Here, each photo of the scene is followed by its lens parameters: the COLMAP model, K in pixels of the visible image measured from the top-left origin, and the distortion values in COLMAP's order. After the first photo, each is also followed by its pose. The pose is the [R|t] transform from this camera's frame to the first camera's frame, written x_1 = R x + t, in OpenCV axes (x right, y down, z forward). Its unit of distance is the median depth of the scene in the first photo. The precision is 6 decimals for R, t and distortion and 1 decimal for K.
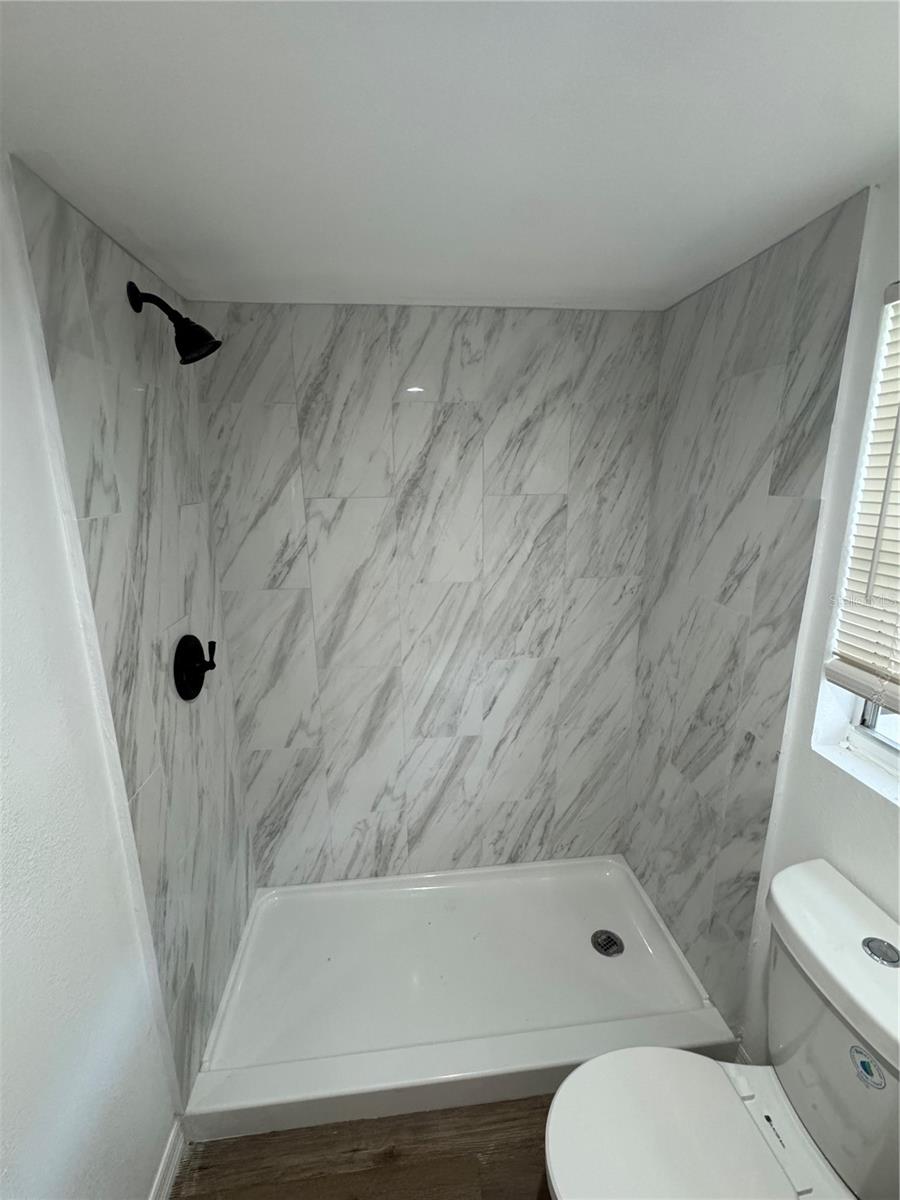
lens RADIAL K [[513.1, 0, 450.0], [0, 513.1, 600.0], [0, 0, 1]] dist [-0.002103, -0.000173]
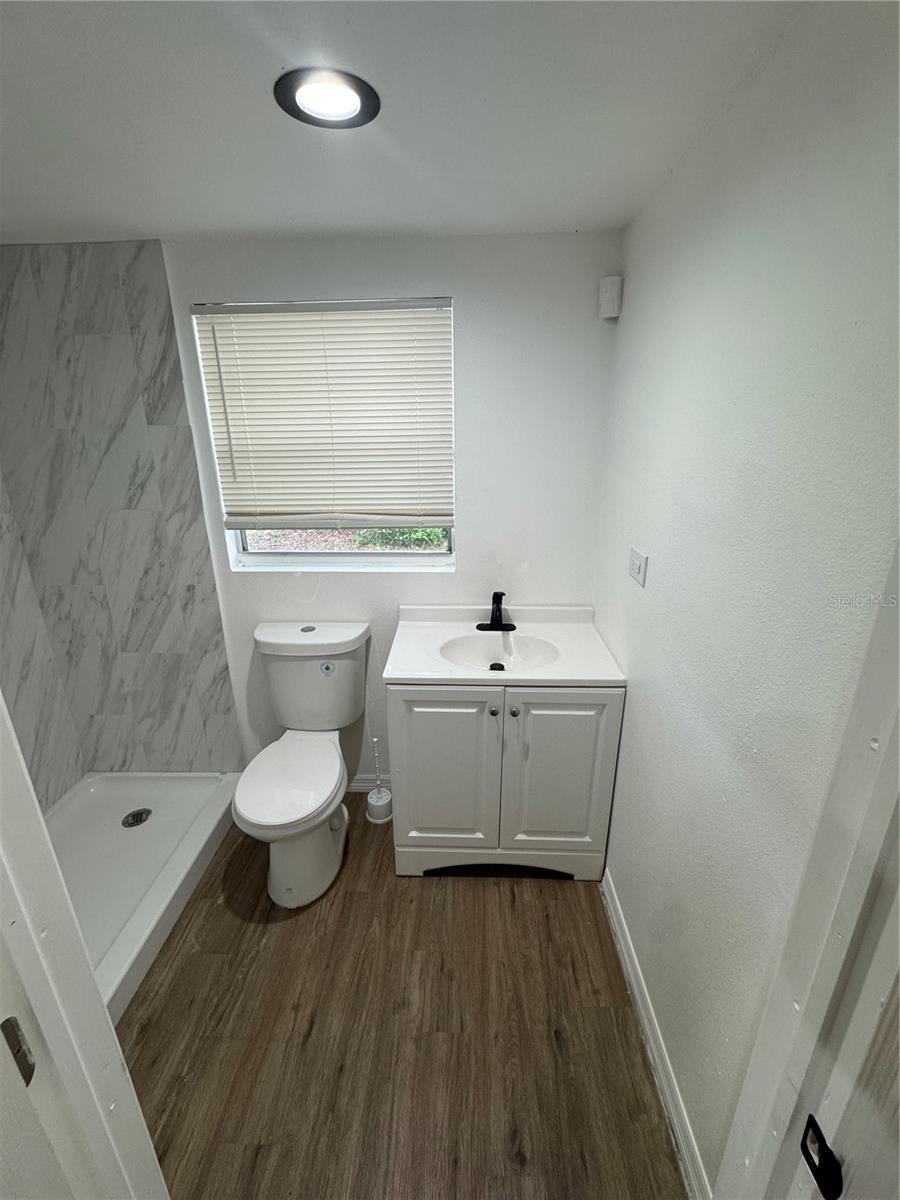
lens RADIAL K [[514.4, 0, 448.2], [0, 514.4, 598.6], [0, 0, 1]] dist [-0.001396, -0.000085]
pose [[0.137404, -0.312081, 0.940067, -0.607908], [0.246161, 0.930052, 0.272777, 0.053877], [-0.959440, 0.193928, 0.204615, -0.038596]]
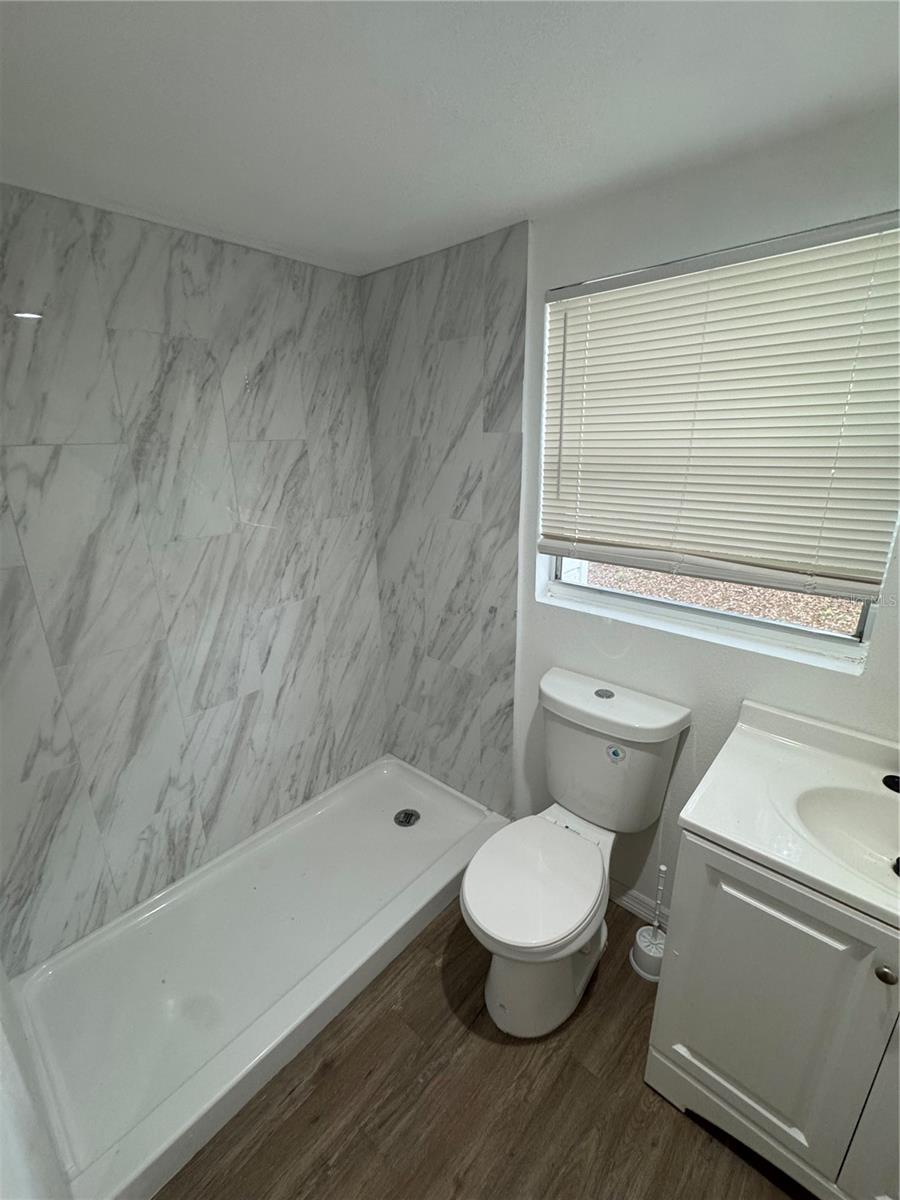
lens RADIAL K [[514.4, 0, 448.2], [0, 514.4, 598.6], [0, 0, 1]] dist [-0.001396, -0.000085]
pose [[0.743082, -0.202371, 0.637868, -0.315815], [0.166779, 0.979106, 0.116344, 0.043178], [-0.648085, 0.019930, 0.761307, 0.005749]]
